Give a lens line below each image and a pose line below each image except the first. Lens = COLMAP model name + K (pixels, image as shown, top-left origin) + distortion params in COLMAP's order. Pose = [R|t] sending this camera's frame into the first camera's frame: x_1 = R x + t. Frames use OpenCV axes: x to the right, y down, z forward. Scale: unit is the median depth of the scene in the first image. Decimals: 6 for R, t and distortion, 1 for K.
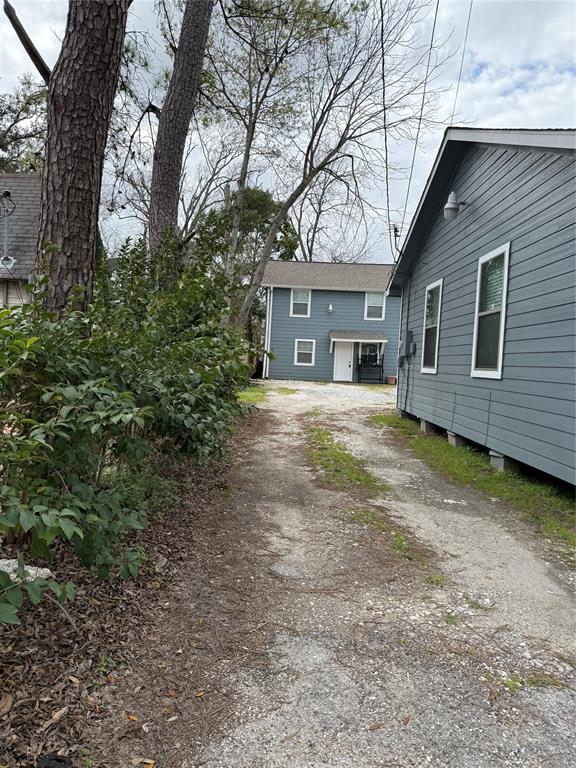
lens RADIAL K [[526.2, 0, 288.0], [0, 526.2, 384.0], [0, 0, 1]] dist [0.003867, -0.001776]
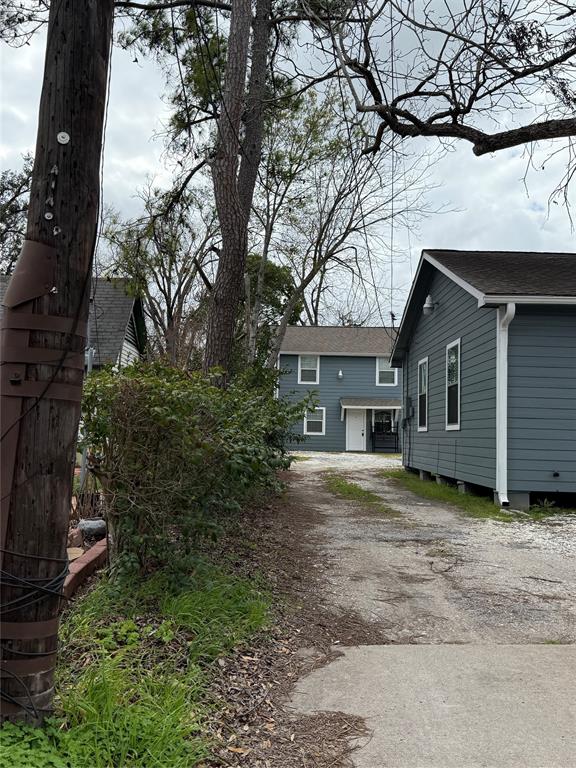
lens RADIAL K [[688.0, 0, 288.0], [0, 688.0, 384.0], [0, 0, 1]] dist [0.003236, 0.000381]
pose [[0.999705, -0.023513, 0.006118, -0.022540], [0.024079, 0.992422, -0.120491, 0.022362], [-0.003239, 0.120603, 0.992696, -0.245634]]
